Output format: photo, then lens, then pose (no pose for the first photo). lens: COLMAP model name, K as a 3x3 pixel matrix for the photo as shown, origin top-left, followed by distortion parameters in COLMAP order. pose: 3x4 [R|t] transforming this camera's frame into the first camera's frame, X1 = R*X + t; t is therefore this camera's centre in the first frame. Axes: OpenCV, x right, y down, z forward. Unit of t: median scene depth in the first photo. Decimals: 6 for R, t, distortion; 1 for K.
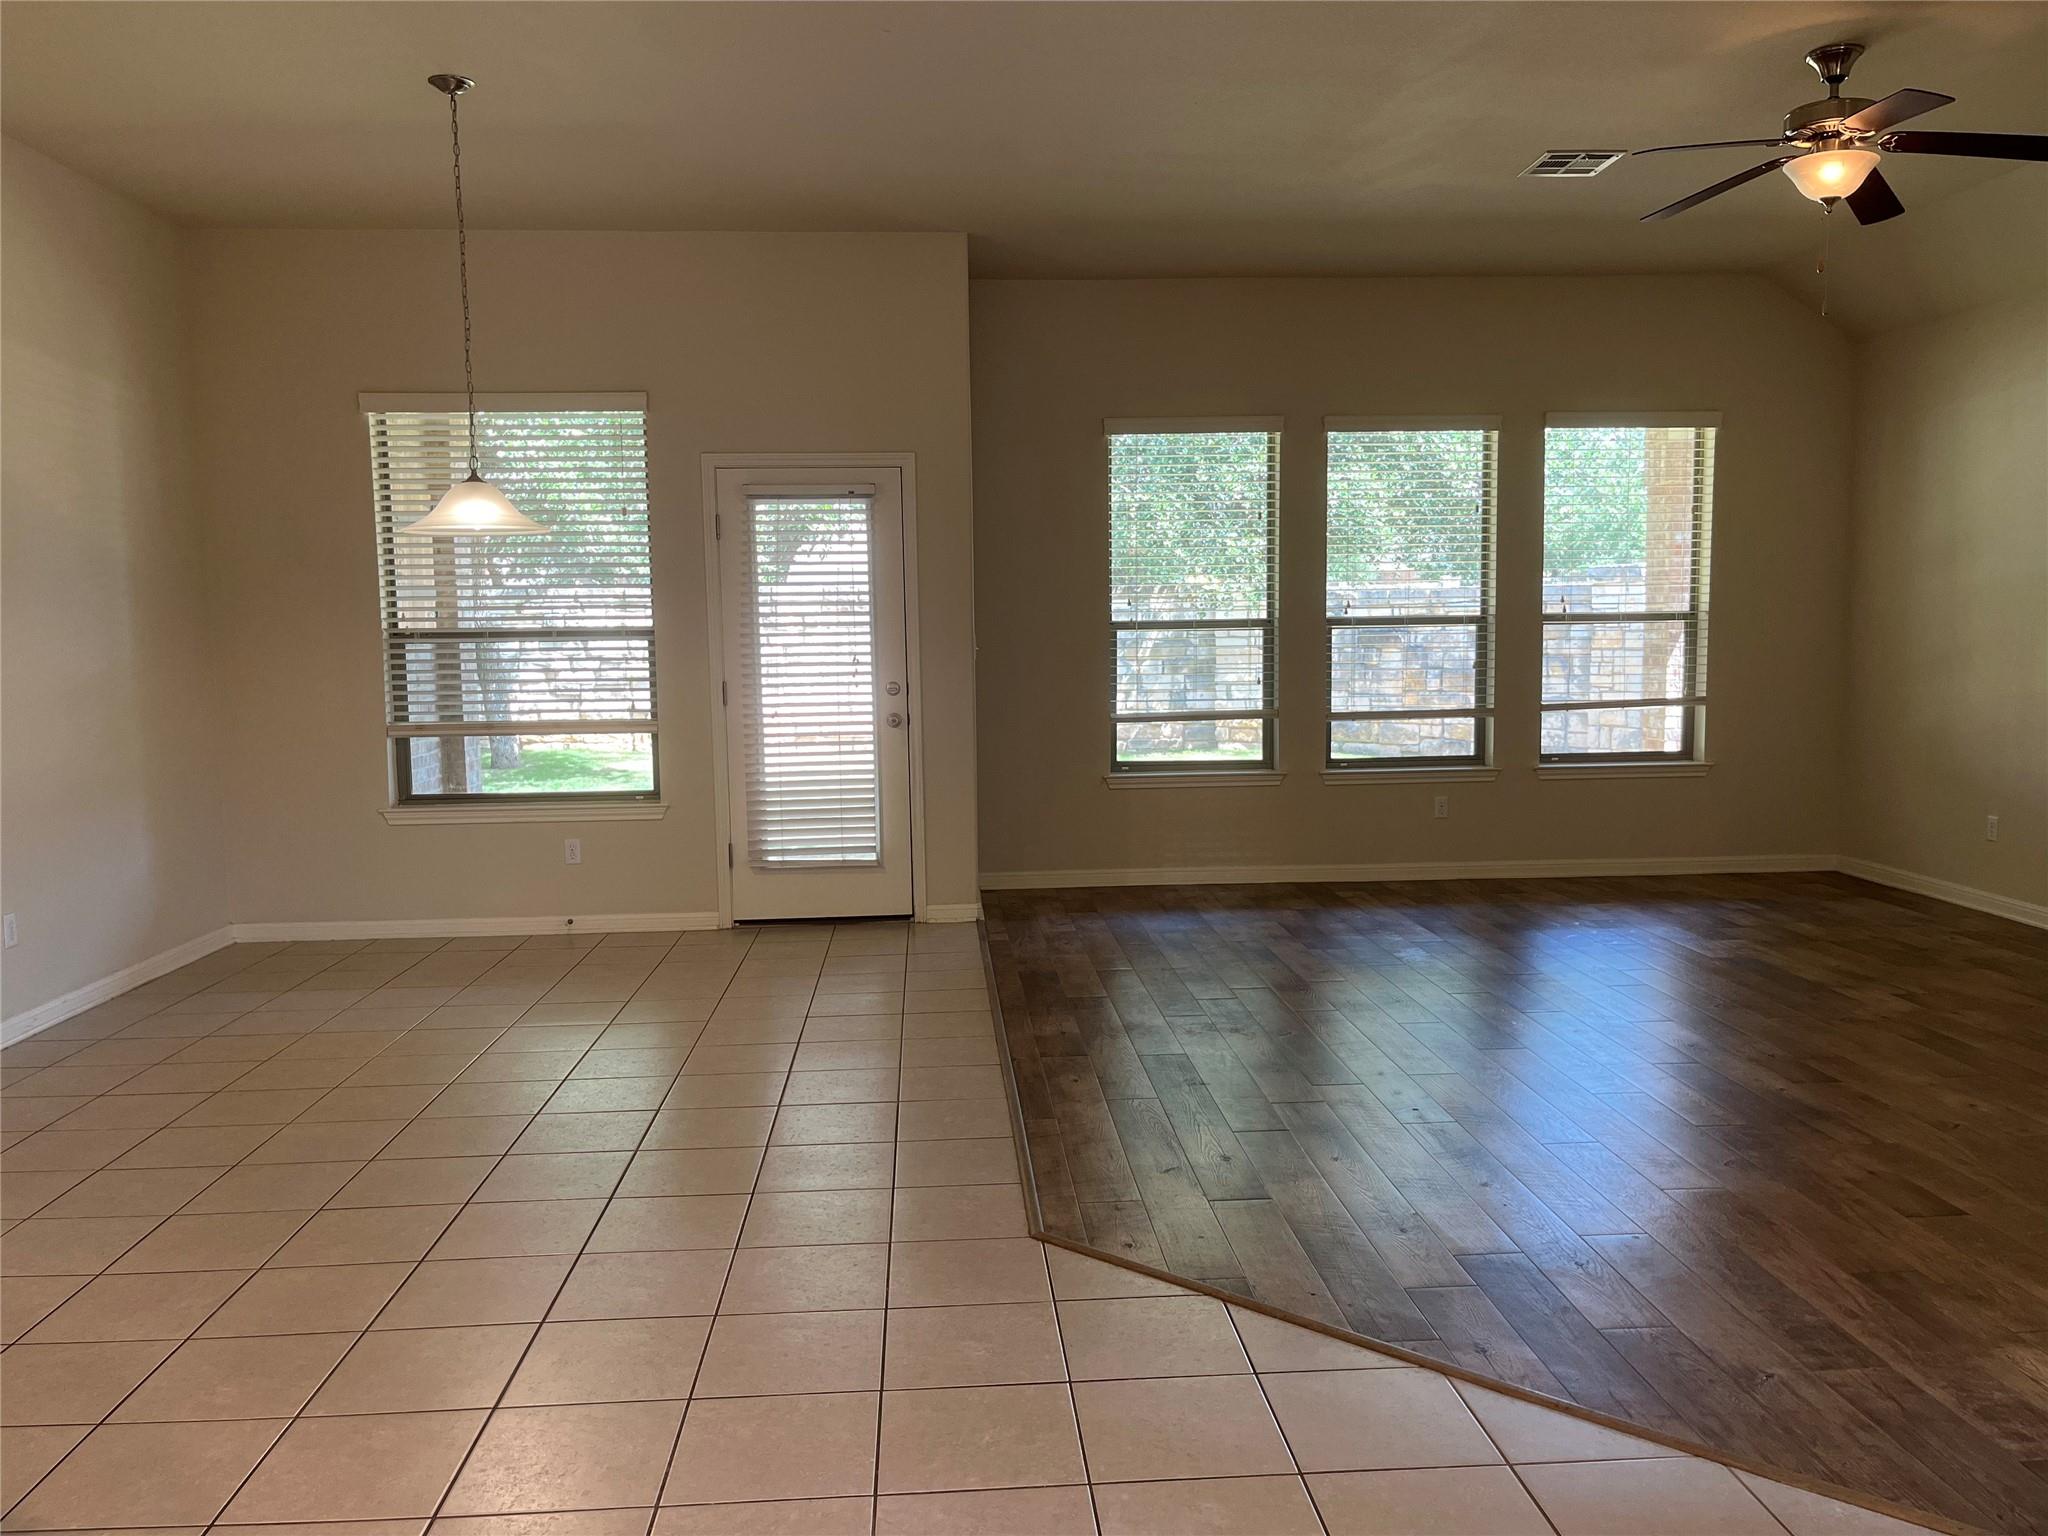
lens RADIAL K [[1544.2, 0, 1023.6], [0, 1544.2, 769.5], [0, 0, 1]] dist [0.025699, 0.012987]
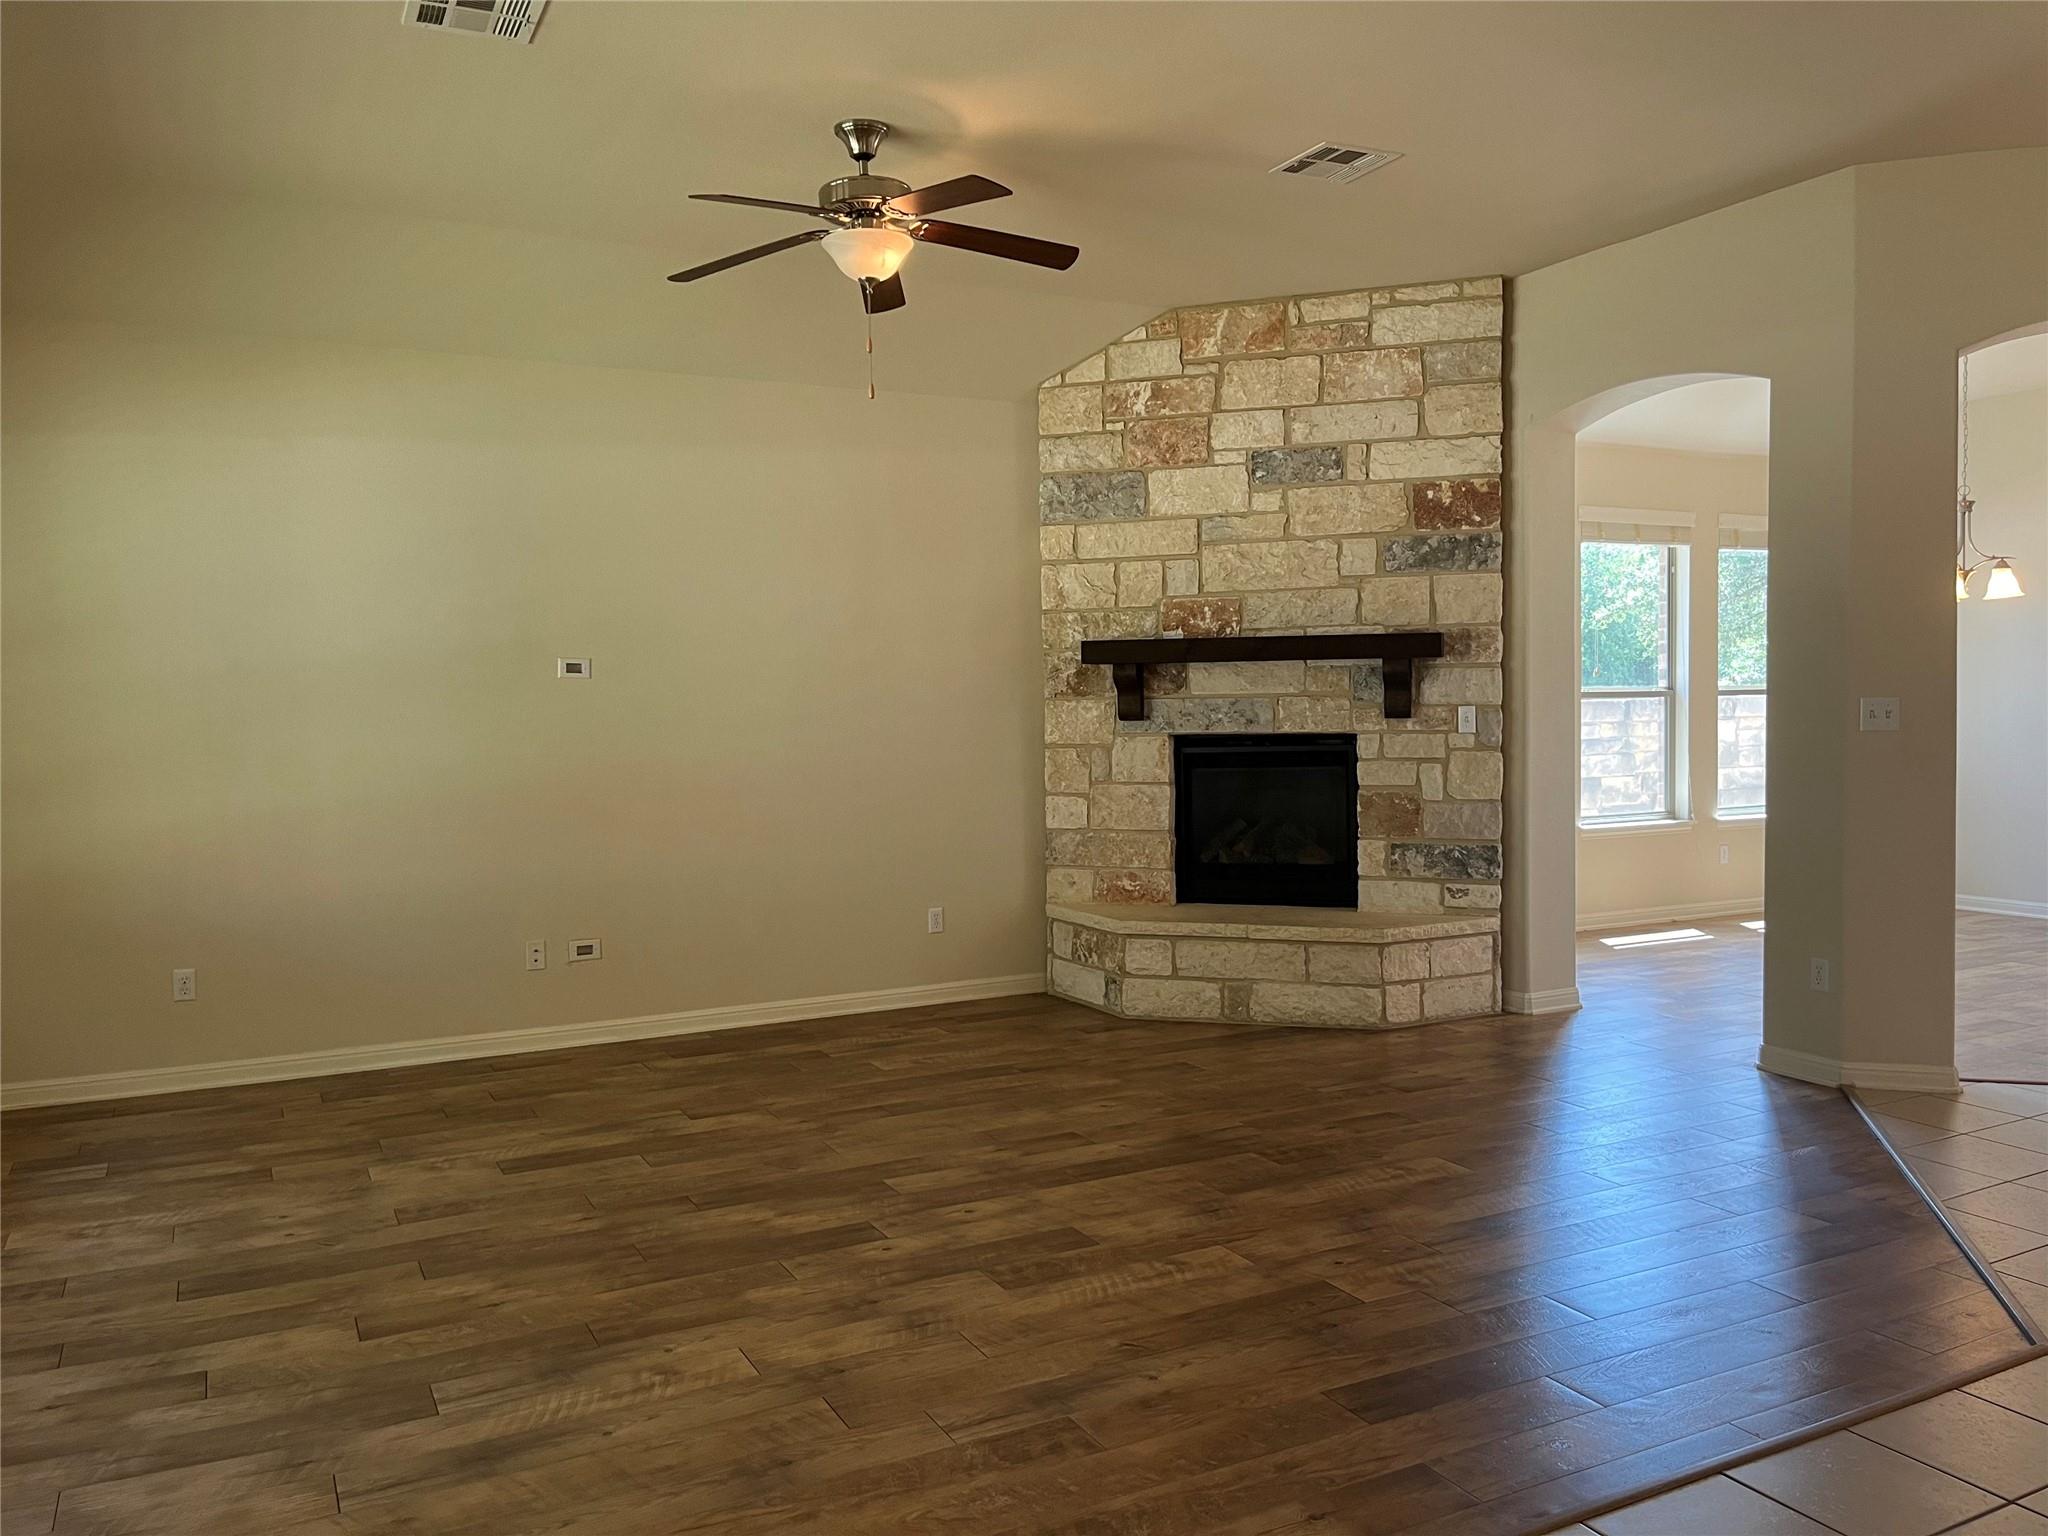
lens RADIAL K [[1544.2, 0, 1022.7], [0, 1544.2, 768.7], [0, 0, 1]] dist [0.025699, 0.012987]
pose [[-0.395793, -0.023555, 0.918038, -0.454168], [0.106590, 0.991736, 0.071400, -0.134590], [-0.912133, 0.126113, -0.390012, 1.446409]]
